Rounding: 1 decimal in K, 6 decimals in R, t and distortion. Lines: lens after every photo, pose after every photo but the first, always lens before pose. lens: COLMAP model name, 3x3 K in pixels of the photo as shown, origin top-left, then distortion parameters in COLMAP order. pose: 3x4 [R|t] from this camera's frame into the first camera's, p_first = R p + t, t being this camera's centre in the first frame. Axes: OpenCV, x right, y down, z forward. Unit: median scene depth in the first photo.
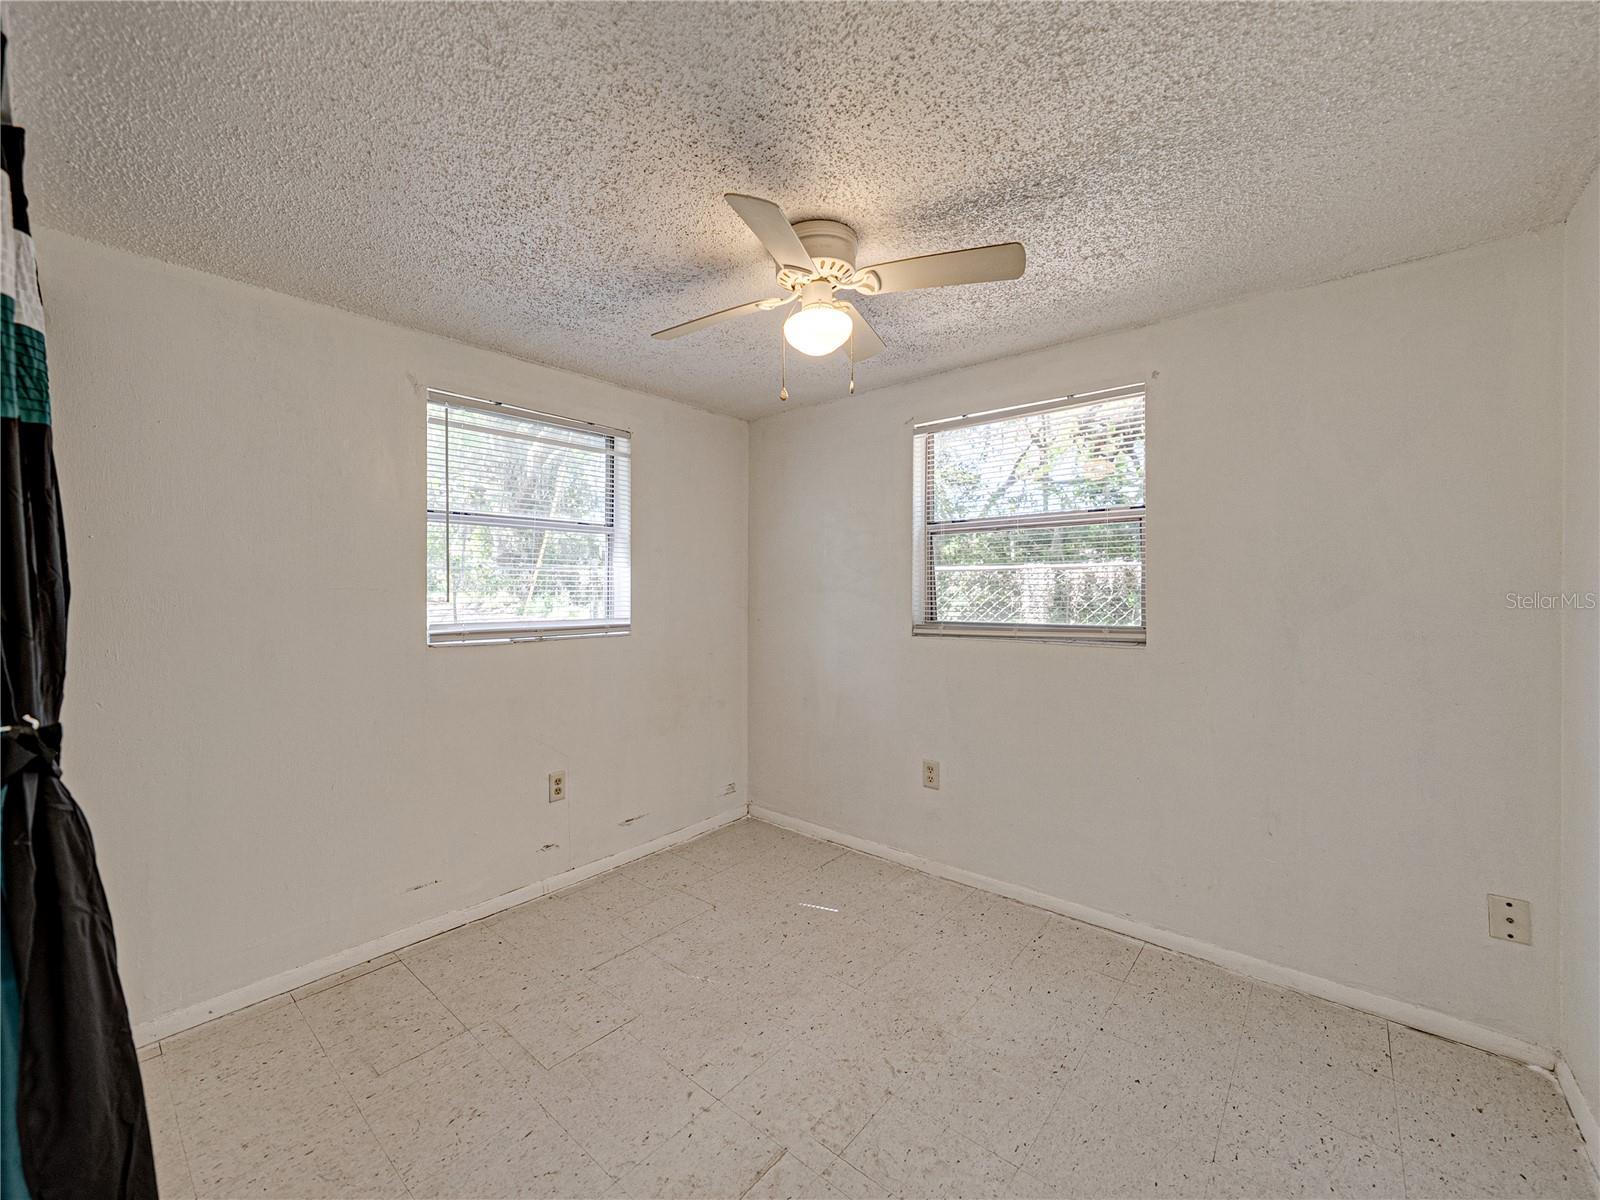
lens RADIAL K [[623.1, 0, 795.5], [0, 623.1, 595.7], [0, 0, 1]] dist [-0.003797, 0.000907]
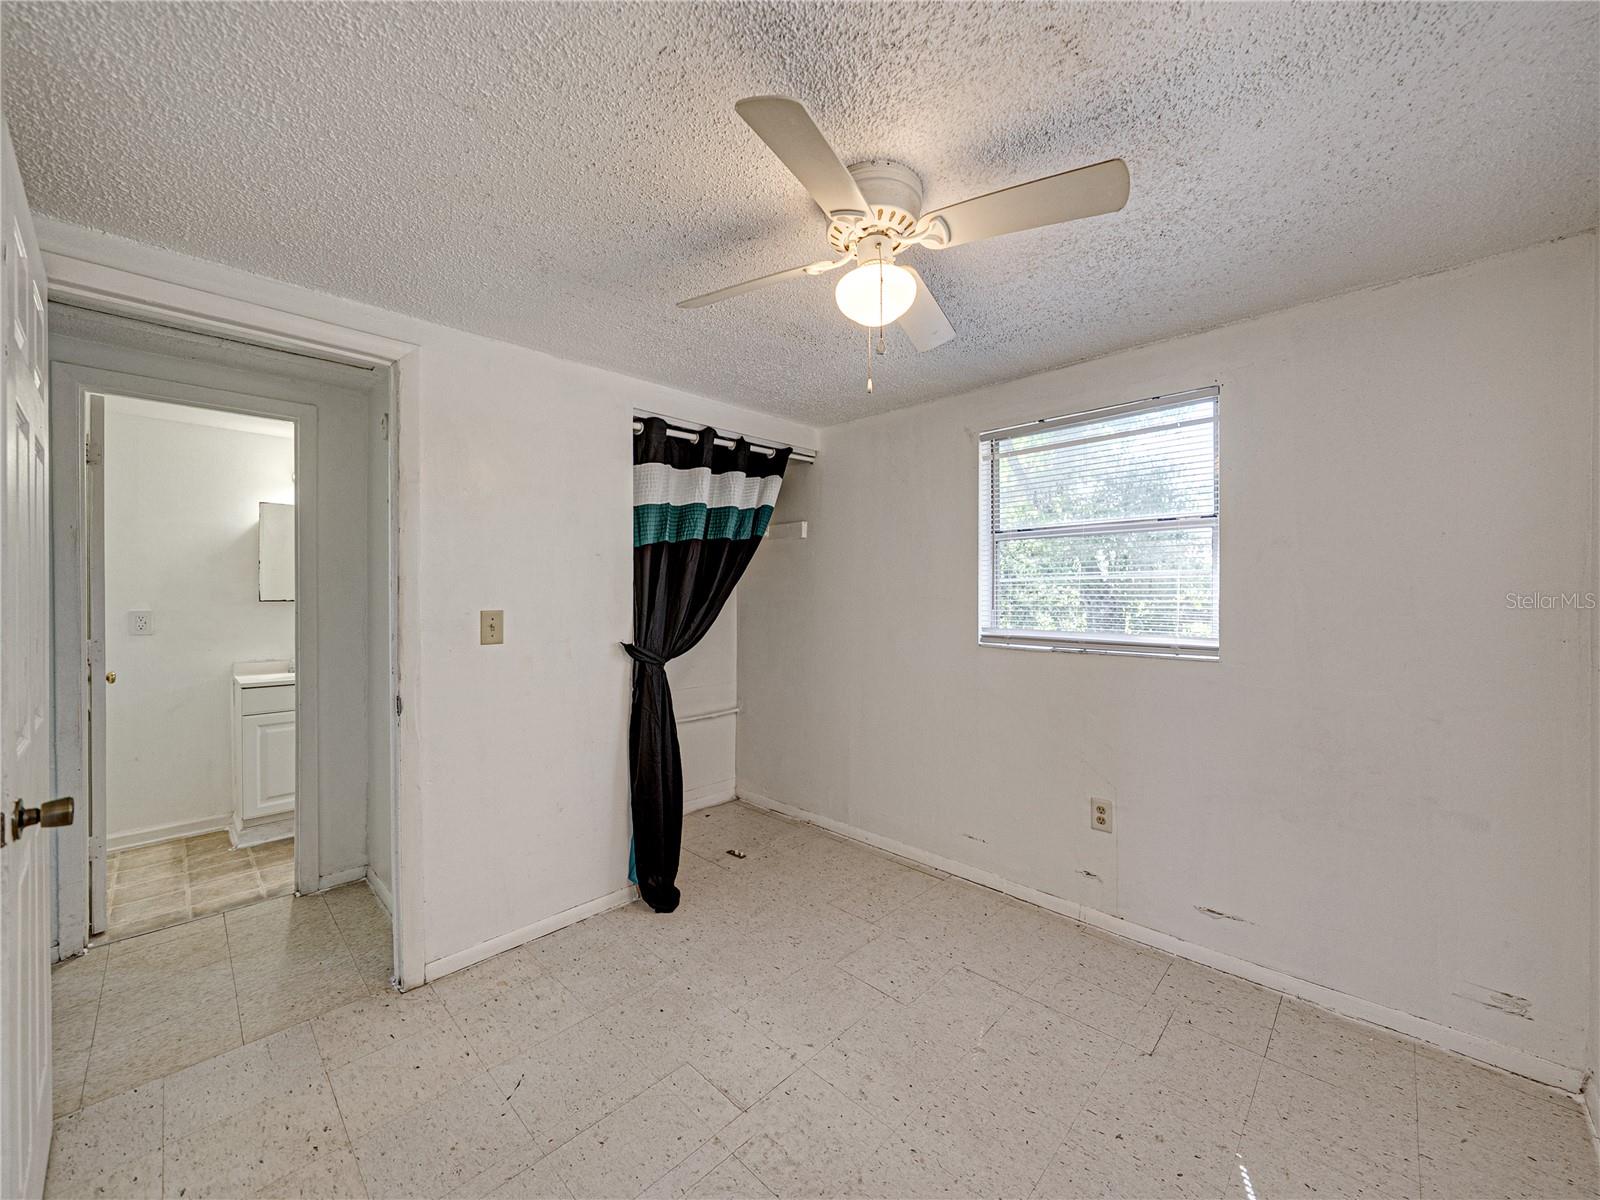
lens RADIAL K [[644.3, 0, 790.1], [0, 644.3, 596.5], [0, 0, 1]] dist [-0.000594, -0.000073]
pose [[-0.079276, 0.011112, -0.996791, 0.674820], [-0.004588, 0.999923, 0.011512, -0.026597], [0.996842, 0.005486, -0.079218, 0.704781]]
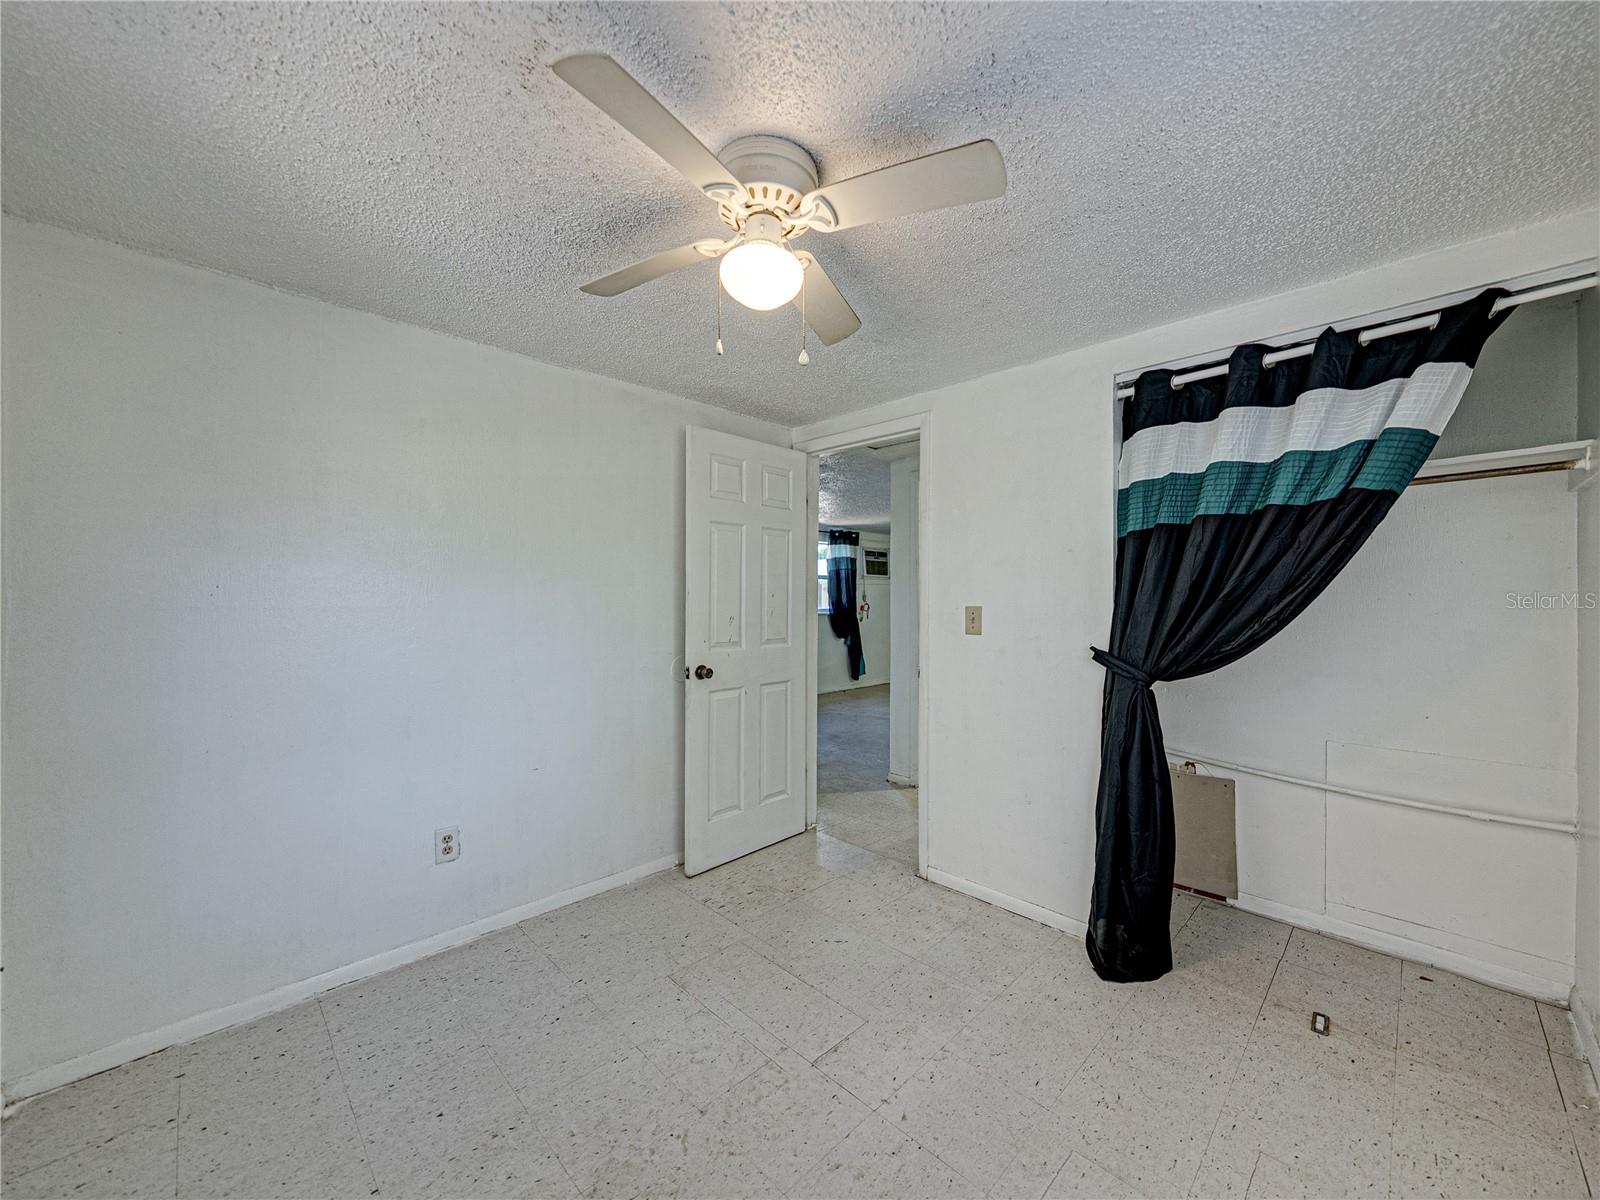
lens RADIAL K [[623.1, 0, 802.4], [0, 623.1, 597.0], [0, 0, 1]] dist [-0.003797, 0.000907]
pose [[-0.993178, 0.002405, 0.116580, -0.084000], [0.003173, 0.999974, 0.006400, -0.017149], [-0.116562, 0.006726, -0.993161, 1.328811]]
